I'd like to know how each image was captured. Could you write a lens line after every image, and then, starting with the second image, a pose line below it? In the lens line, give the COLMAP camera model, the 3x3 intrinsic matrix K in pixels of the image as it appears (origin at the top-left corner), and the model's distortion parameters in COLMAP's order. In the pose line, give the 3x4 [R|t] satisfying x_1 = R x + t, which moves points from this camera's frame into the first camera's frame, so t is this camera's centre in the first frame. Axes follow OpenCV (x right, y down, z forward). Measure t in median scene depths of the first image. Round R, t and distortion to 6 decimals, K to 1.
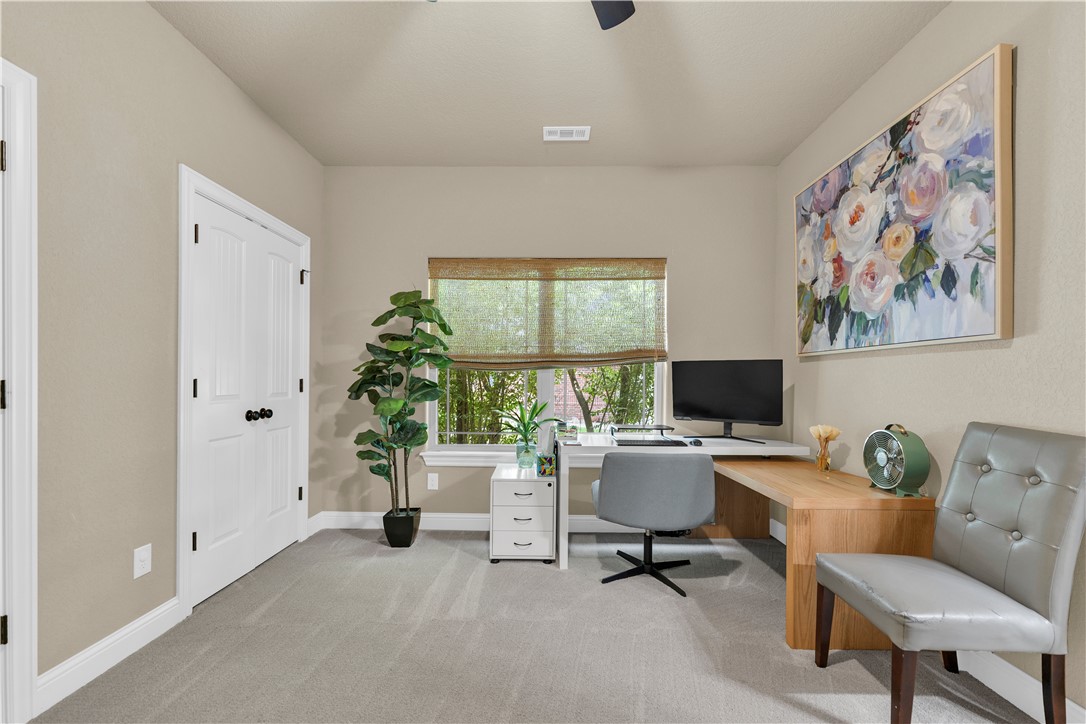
lens RADIAL K [[442.6, 0, 538.8], [0, 442.6, 376.8], [0, 0, 1]] dist [0.001748, -0.000401]
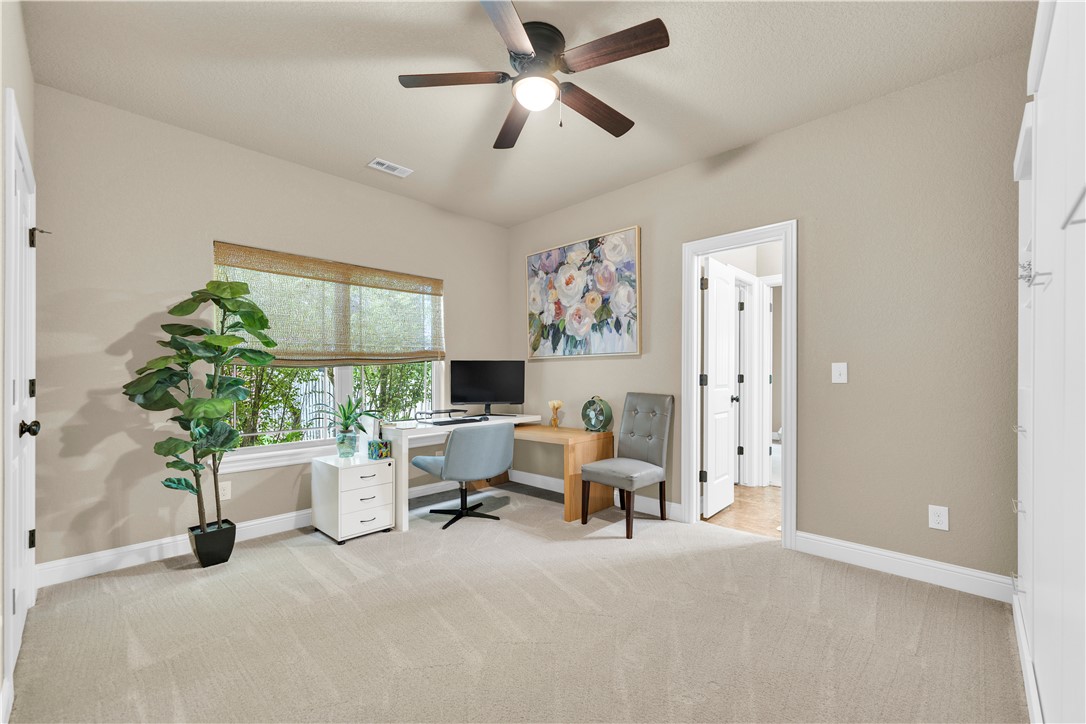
lens RADIAL K [[442.6, 0, 546.8], [0, 442.6, 367.3], [0, 0, 1]] dist [0.001748, -0.000401]
pose [[0.679422, 0.001146, 0.733747, -0.558784], [0.006685, 0.999948, -0.007752, -0.003680], [-0.733717, 0.010172, 0.679379, -0.114882]]
